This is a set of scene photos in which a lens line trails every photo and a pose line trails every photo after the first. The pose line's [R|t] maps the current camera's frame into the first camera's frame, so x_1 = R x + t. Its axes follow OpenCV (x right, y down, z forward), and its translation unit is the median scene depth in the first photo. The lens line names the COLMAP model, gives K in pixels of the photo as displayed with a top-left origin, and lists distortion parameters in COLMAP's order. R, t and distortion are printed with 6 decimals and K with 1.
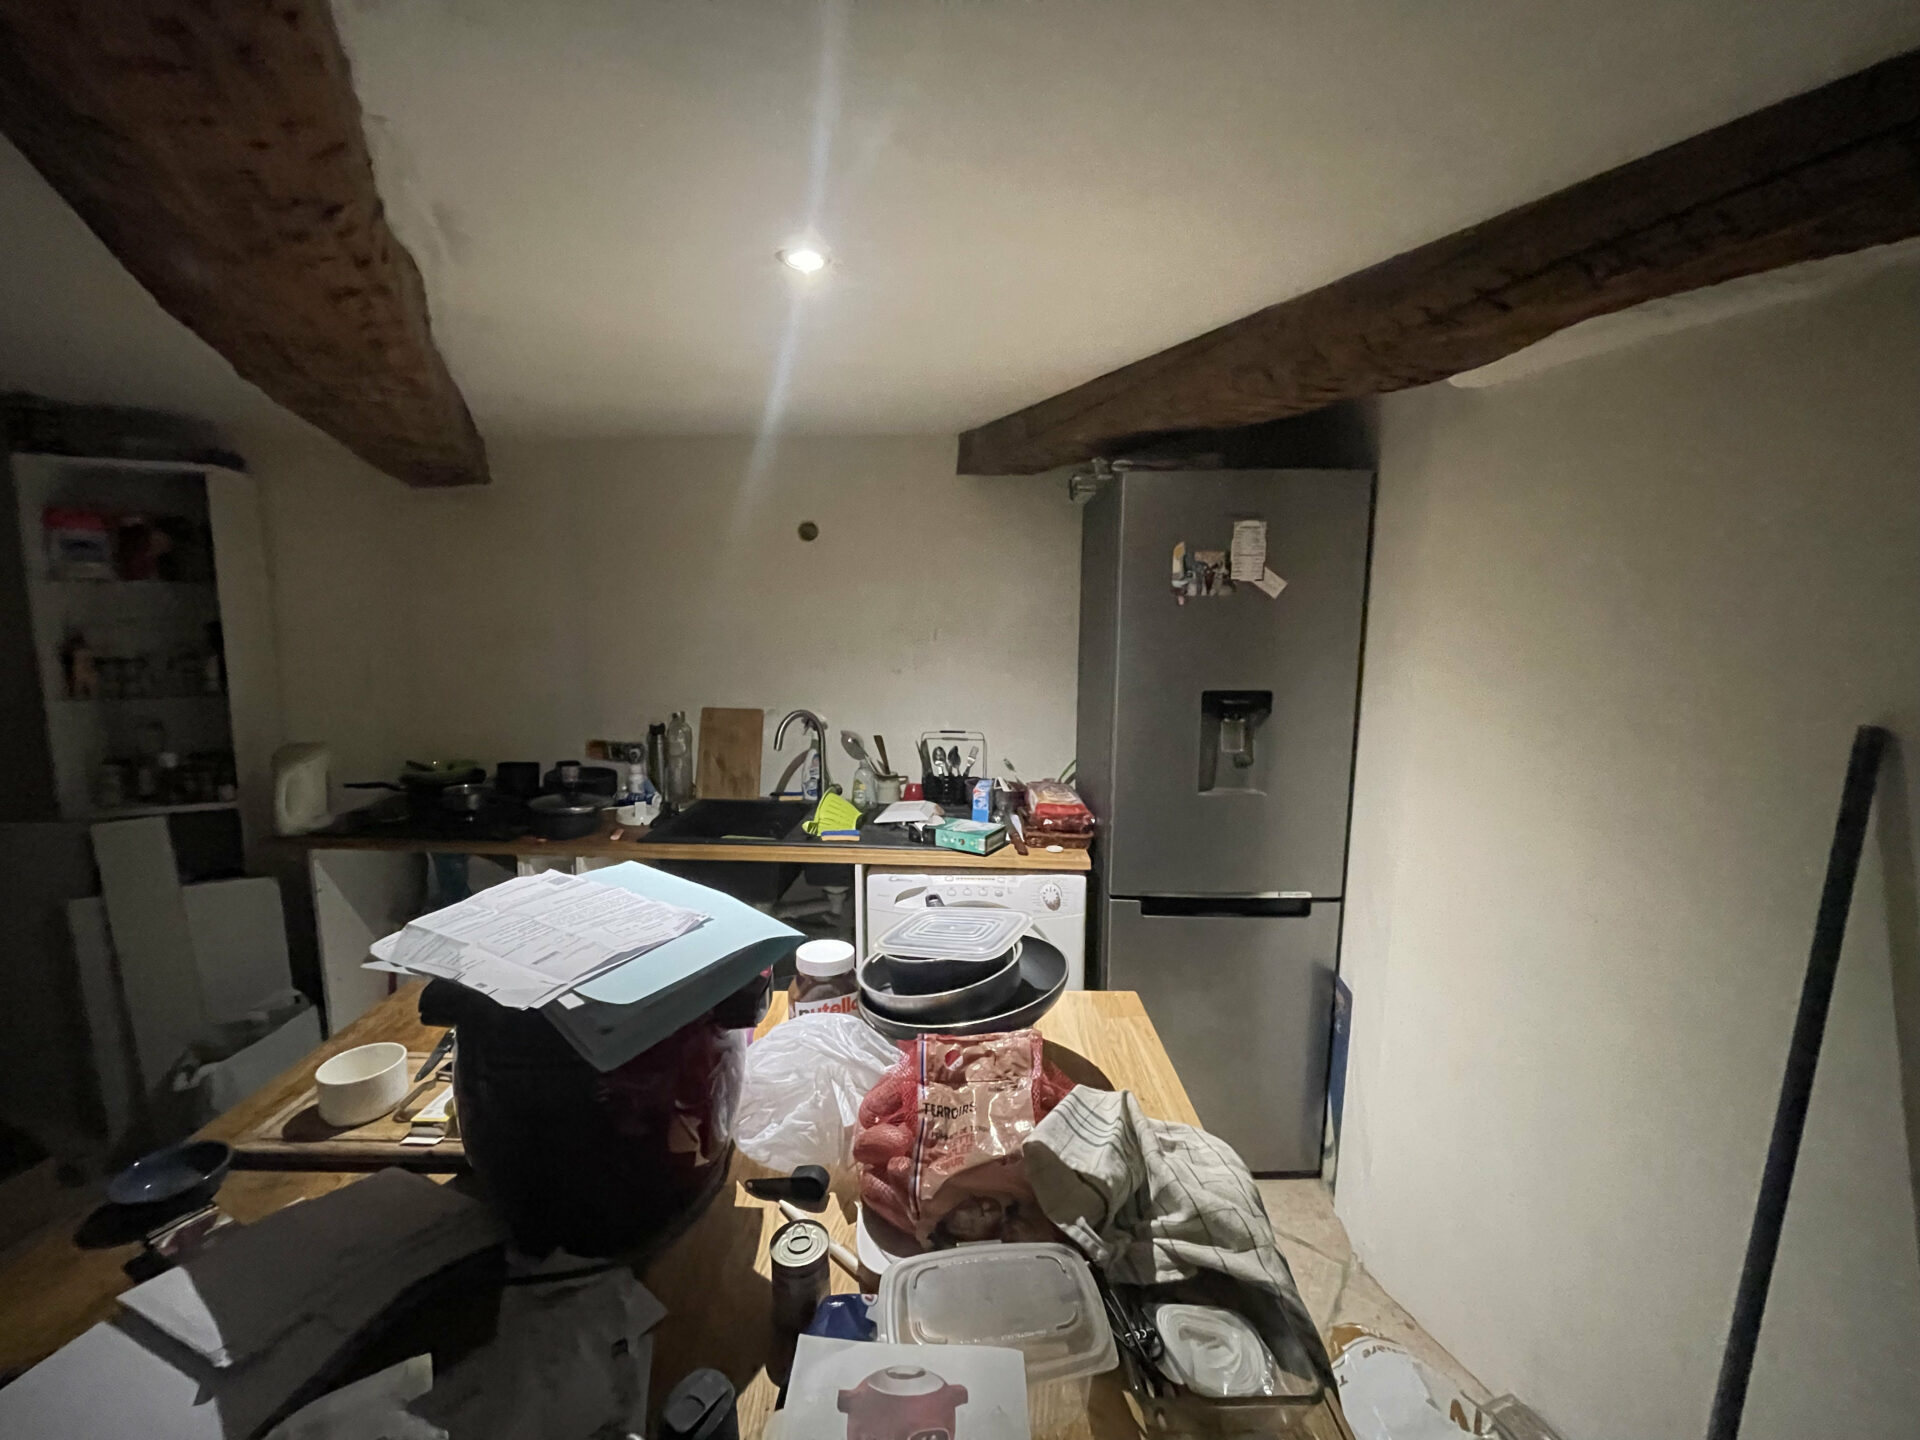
lens RADIAL K [[768.6, 0, 947.0], [0, 768.6, 722.0], [0, 0, 1]] dist [-0.002355, -0.000076]
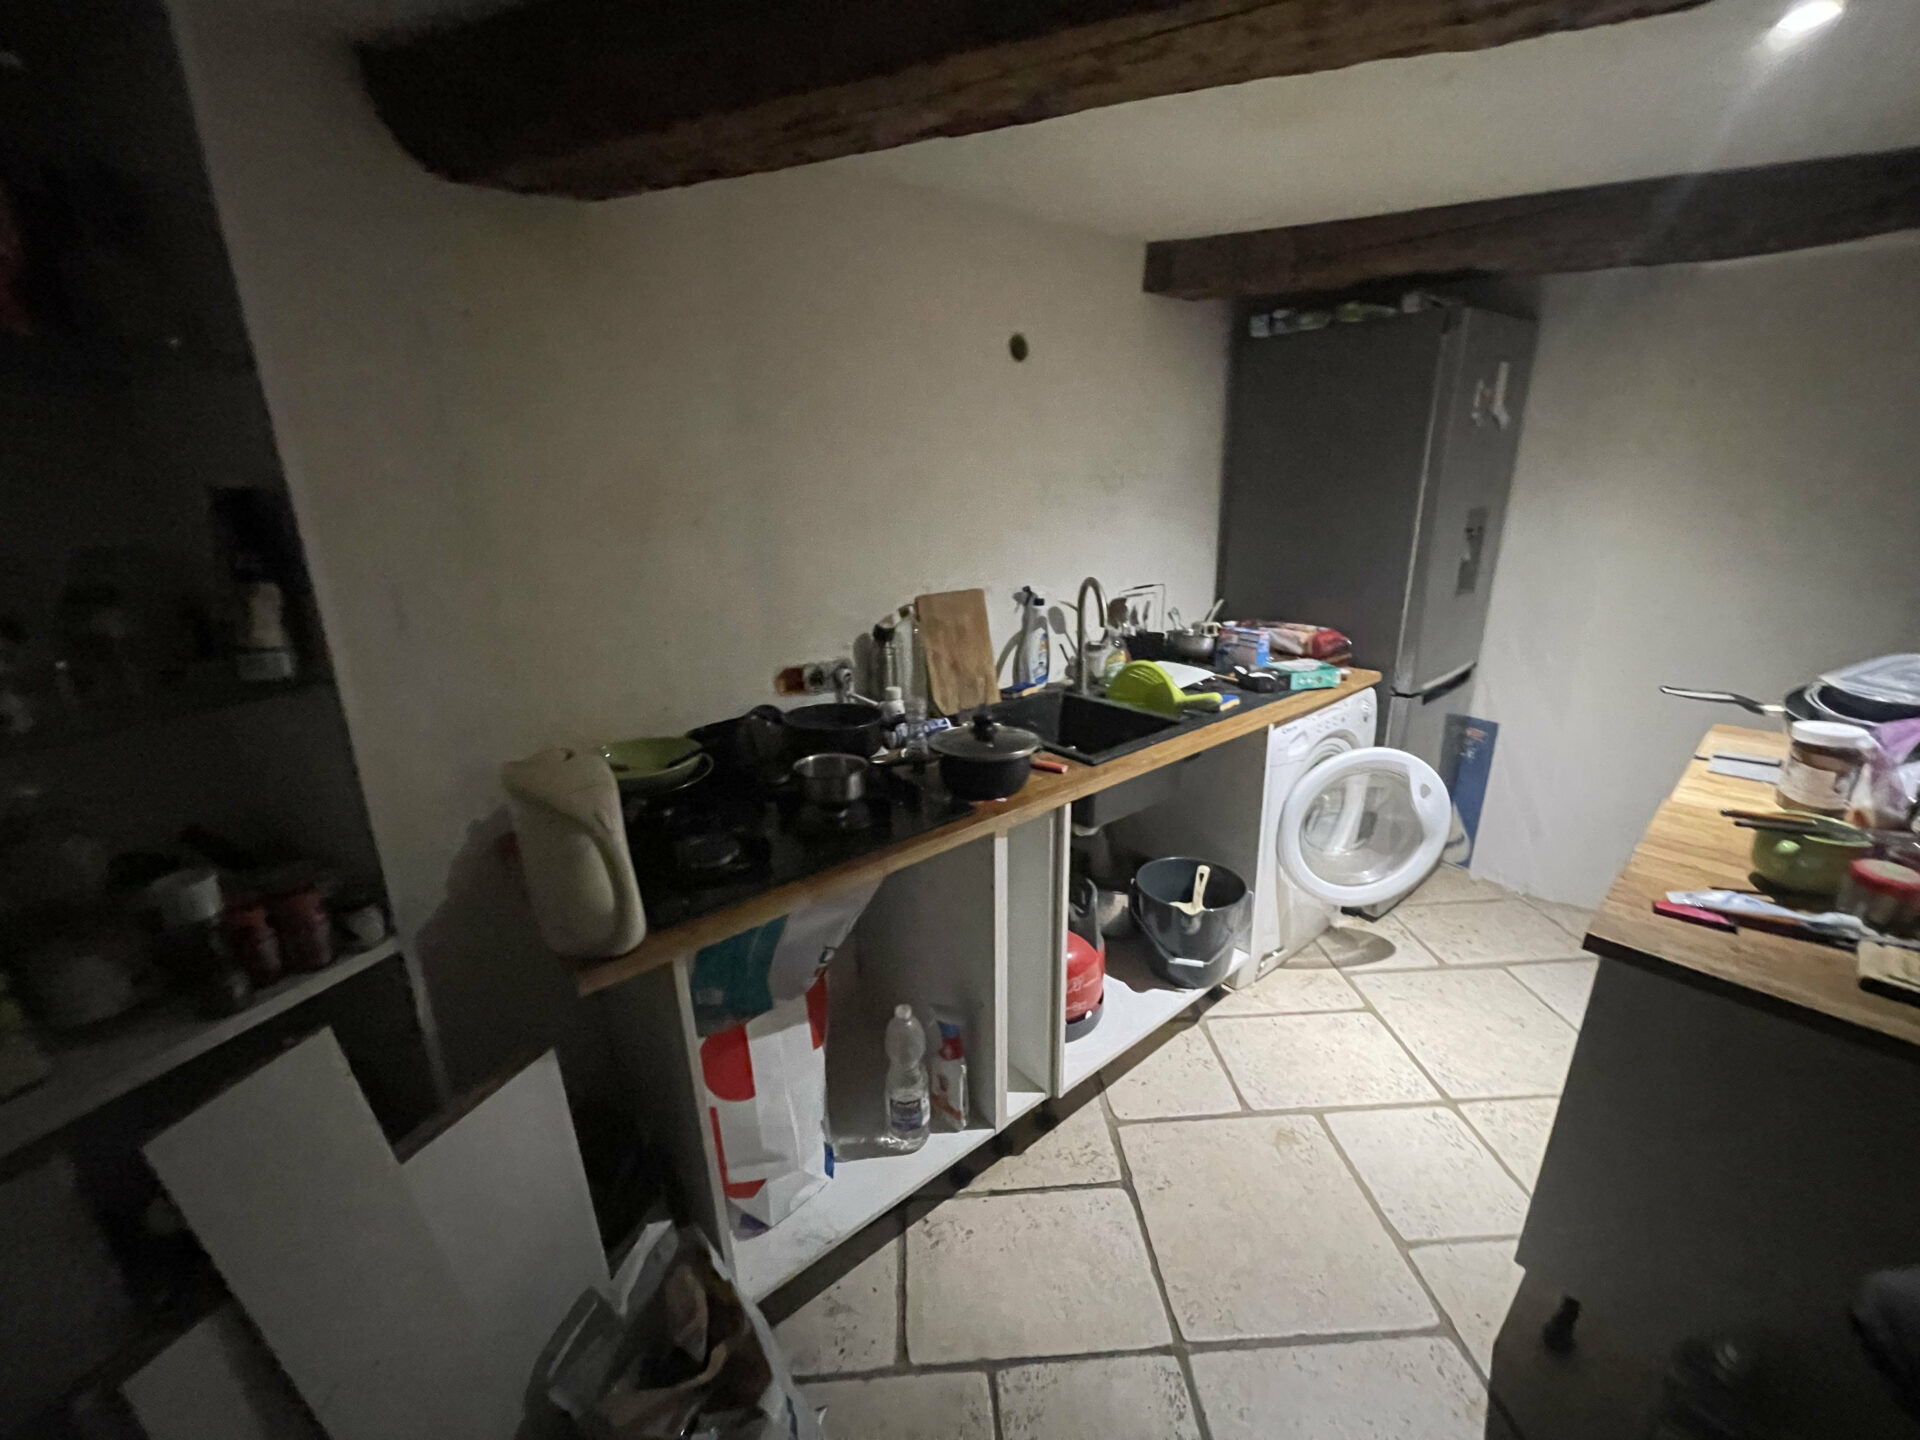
lens RADIAL K [[765.8, 0, 949.4], [0, 765.8, 726.4], [0, 0, 1]] dist [-0.000158, 0.000163]
pose [[0.752474, -0.230415, 0.617002, -1.113775], [0.127415, 0.970038, 0.206863, -0.065676], [-0.646180, -0.077044, 0.759287, 0.602670]]
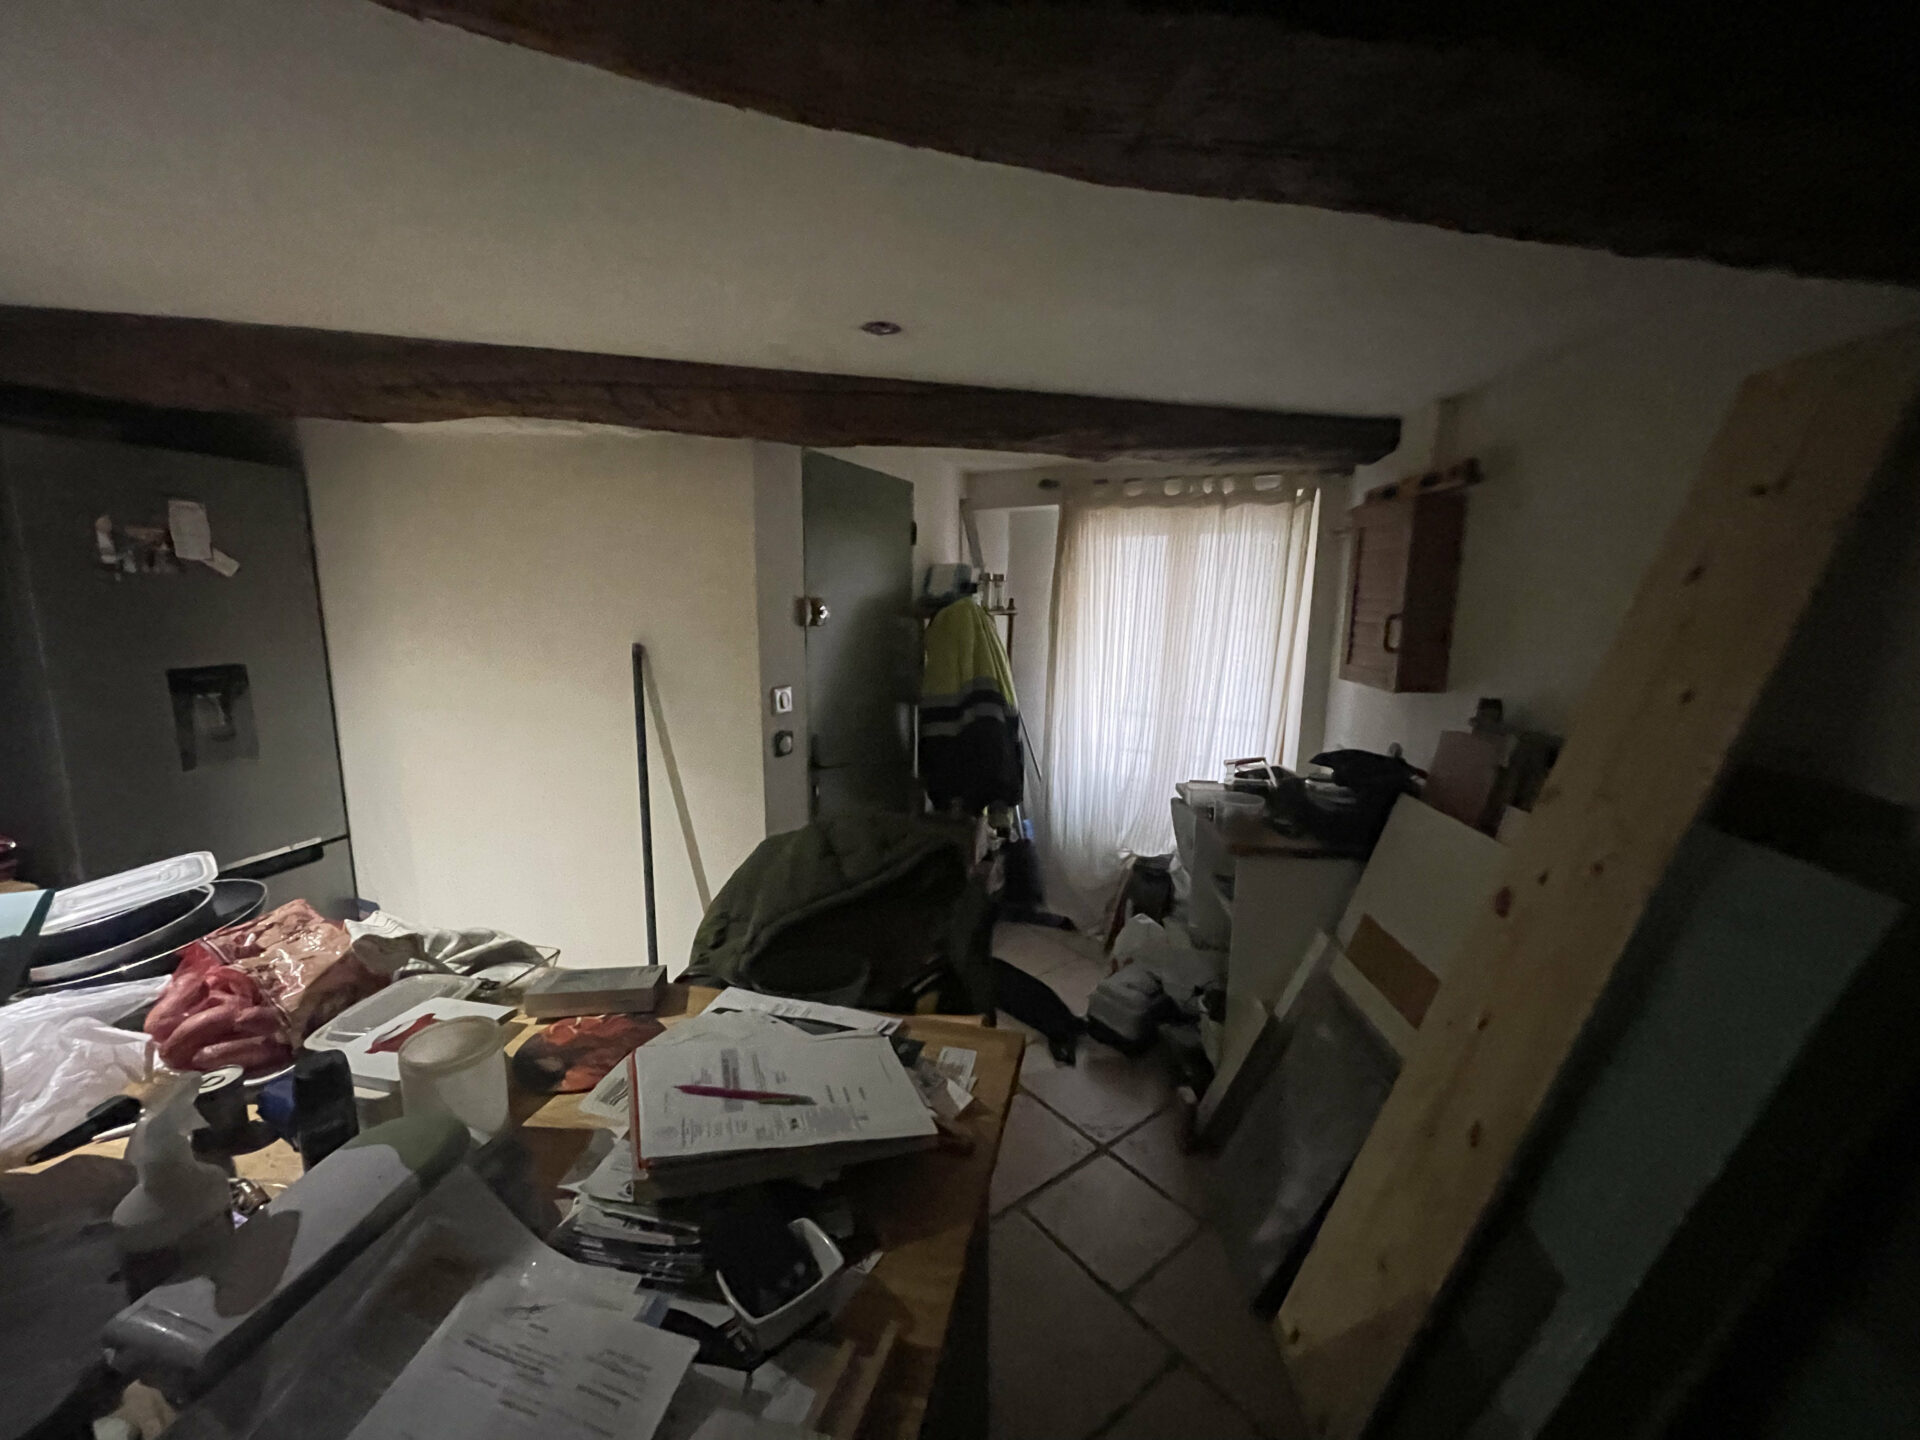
lens RADIAL K [[775.6, 0, 946.1], [0, 775.6, 720.7], [0, 0, 1]] dist [0.000713, -0.000033]
pose [[0.237003, -0.152599, 0.959449, -0.404557], [0.136911, 0.982977, 0.122522, 0.039515], [-0.961813, 0.102322, 0.253861, -0.214665]]
